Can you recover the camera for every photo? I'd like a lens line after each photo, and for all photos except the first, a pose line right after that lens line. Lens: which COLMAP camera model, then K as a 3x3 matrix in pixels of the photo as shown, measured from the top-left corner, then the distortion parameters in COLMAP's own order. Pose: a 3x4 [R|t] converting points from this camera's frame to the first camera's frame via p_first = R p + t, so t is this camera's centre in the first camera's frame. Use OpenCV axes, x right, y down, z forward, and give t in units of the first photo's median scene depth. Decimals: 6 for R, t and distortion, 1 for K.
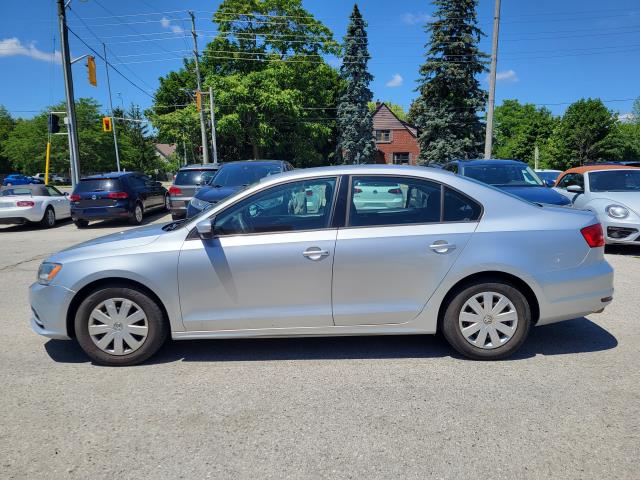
lens RADIAL K [[486.0, 0, 327.4], [0, 486.0, 236.6], [0, 0, 1]] dist [0.086522, -0.064075]
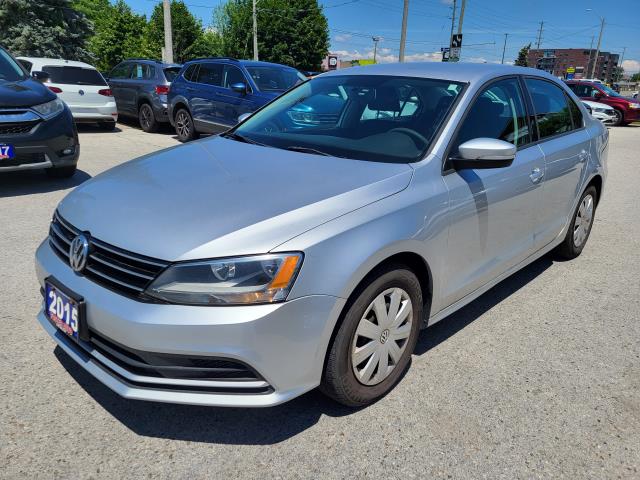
lens RADIAL K [[488.4, 0, 320.0], [0, 488.4, 240.0], [0, 0, 1]] dist [0.083967, -0.073898]
pose [[0.674452, -0.195314, 0.712016, -0.241663], [0.055805, 0.975102, 0.214620, -0.014445], [-0.736207, -0.105017, 0.668559, 0.194647]]
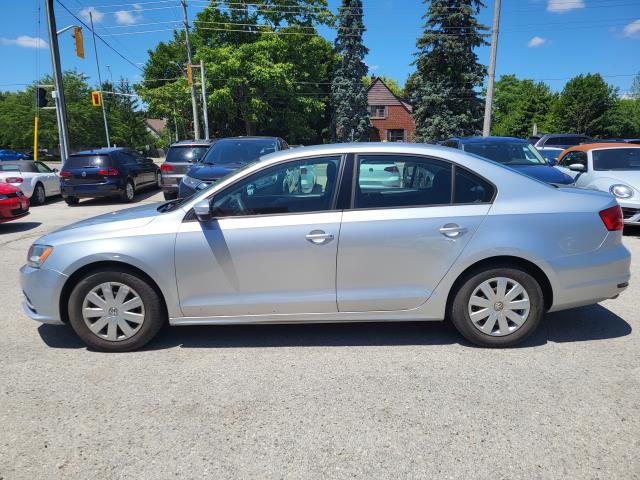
lens RADIAL K [[488.4, 0, 320.0], [0, 488.4, 240.0], [0, 0, 1]] dist [0.083967, -0.073898]
pose [[0.999993, 0.003679, 0.001199, -0.005415], [-0.003737, 0.998626, 0.052267, -0.002013], [-0.001005, -0.052271, 0.998632, 0.010479]]
